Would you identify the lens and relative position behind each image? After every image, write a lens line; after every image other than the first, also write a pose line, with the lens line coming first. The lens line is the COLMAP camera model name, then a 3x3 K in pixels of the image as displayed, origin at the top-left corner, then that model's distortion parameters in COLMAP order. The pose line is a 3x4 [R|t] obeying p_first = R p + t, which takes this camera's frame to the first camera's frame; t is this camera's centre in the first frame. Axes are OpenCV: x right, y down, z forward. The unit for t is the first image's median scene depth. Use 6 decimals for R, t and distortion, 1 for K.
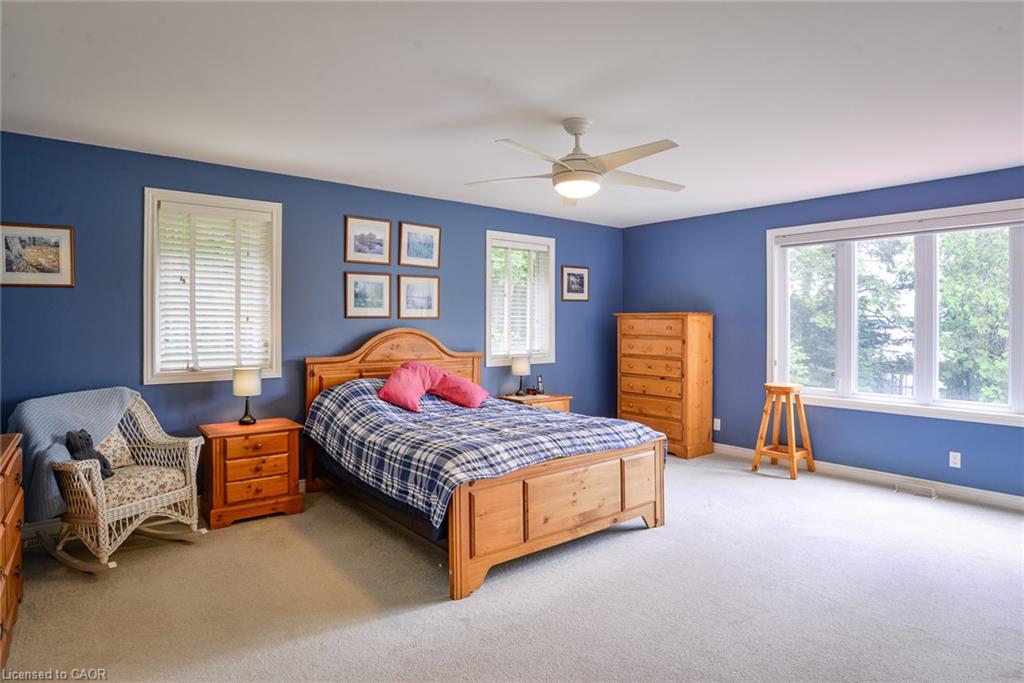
lens RADIAL K [[576.1, 0, 519.6], [0, 576.1, 341.3], [0, 0, 1]] dist [-0.039554, 0.000415]
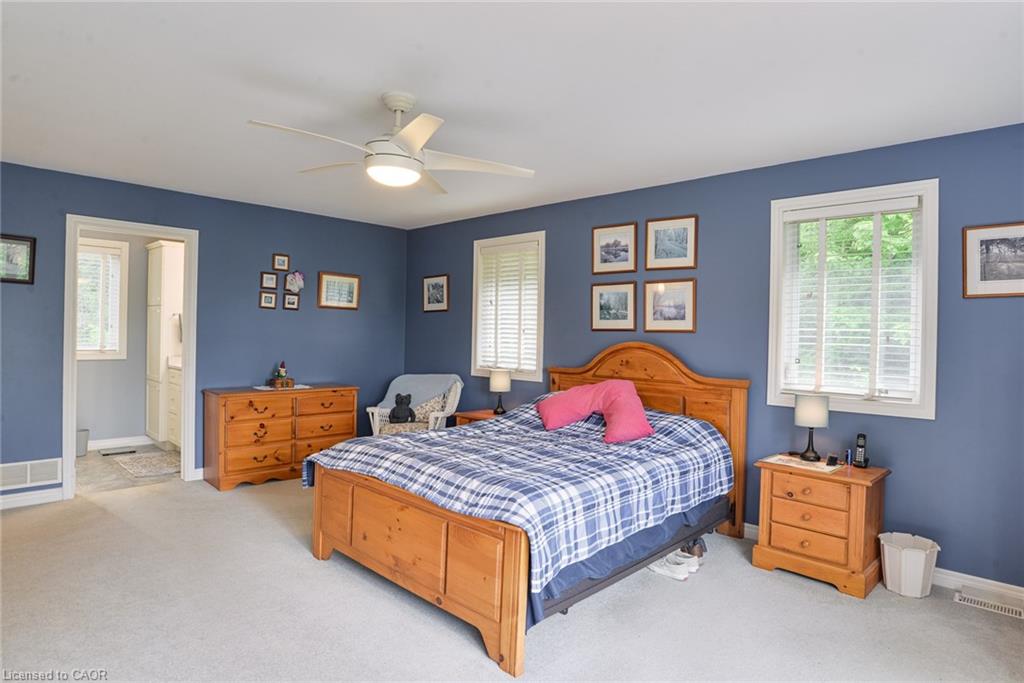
lens RADIAL K [[576.1, 0, 519.6], [0, 576.1, 341.3], [0, 0, 1]] dist [-0.039554, 0.000415]
pose [[0.138424, -0.000130, -0.990373, 0.643073], [-0.064777, 0.997857, -0.009185, -0.005092], [0.988252, 0.065425, 0.138119, 0.717262]]
